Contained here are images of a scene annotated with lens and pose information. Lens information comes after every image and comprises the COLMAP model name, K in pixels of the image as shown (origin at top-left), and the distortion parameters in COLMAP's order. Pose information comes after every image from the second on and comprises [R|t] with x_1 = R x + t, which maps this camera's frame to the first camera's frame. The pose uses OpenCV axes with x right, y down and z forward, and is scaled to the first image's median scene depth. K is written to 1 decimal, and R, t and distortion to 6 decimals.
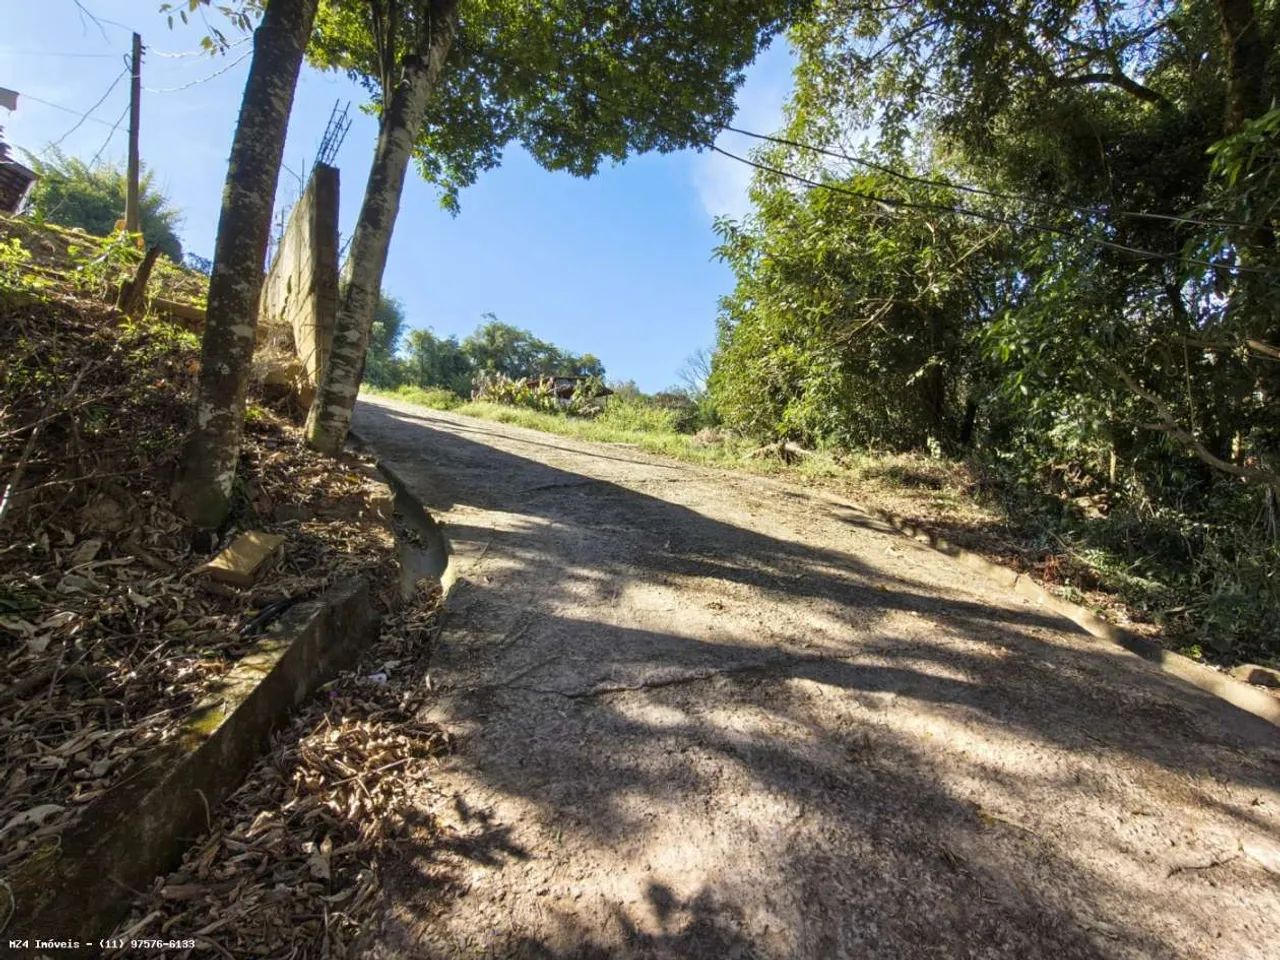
lens RADIAL K [[547.5, 0, 638.2], [0, 547.5, 476.6], [0, 0, 1]] dist [0.017980, -0.000300]
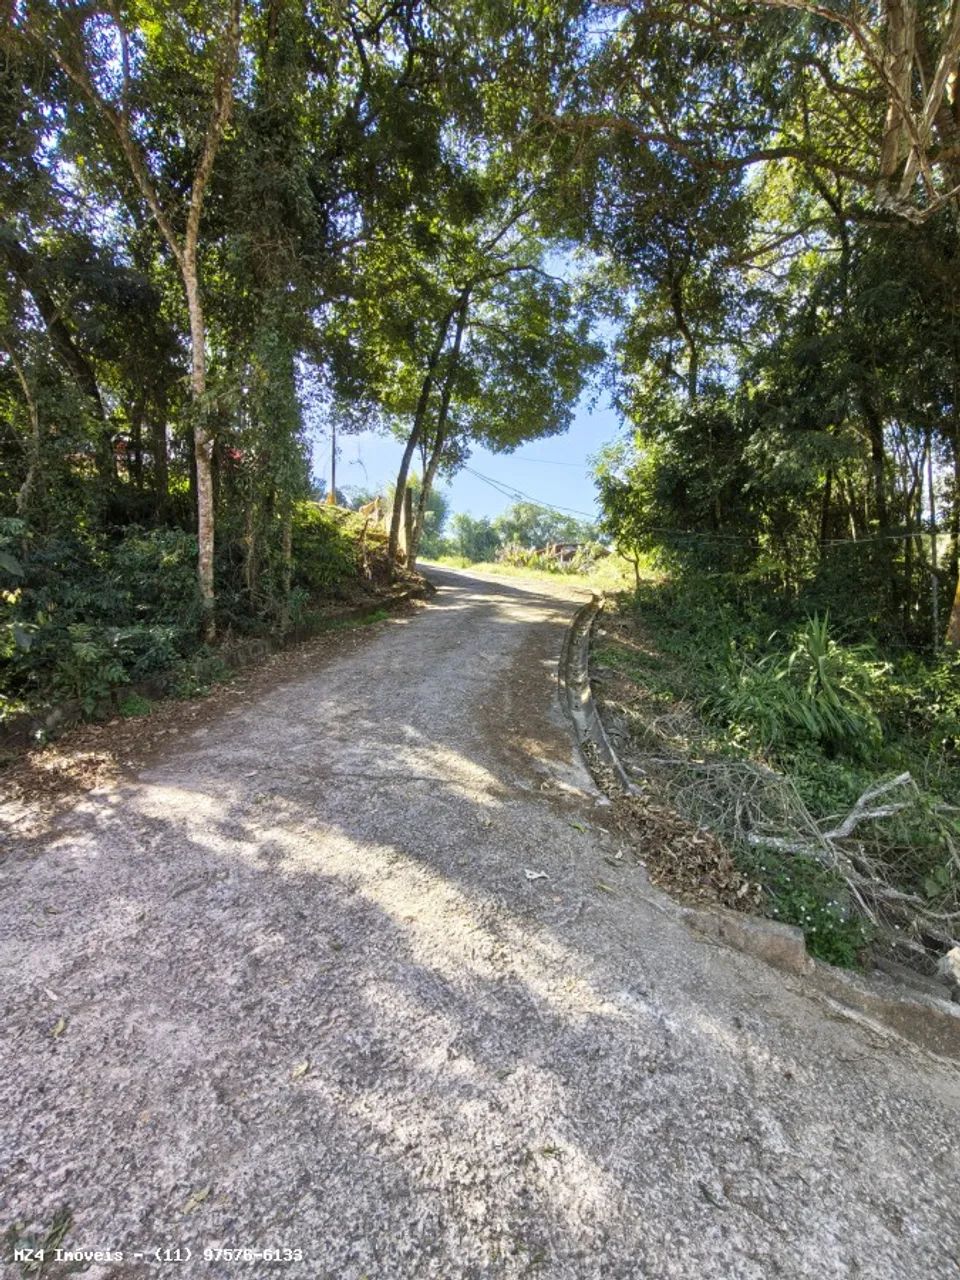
lens RADIAL K [[538.0, 0, 480.2], [0, 538.0, 641.6], [0, 0, 1]] dist [0.019734, -0.004273]
pose [[0.936444, -0.000898, -0.350815, 0.104810], [0.000855, 1.000000, -0.000277, 0.038792], [0.350816, -0.000040, 0.936445, -0.203038]]
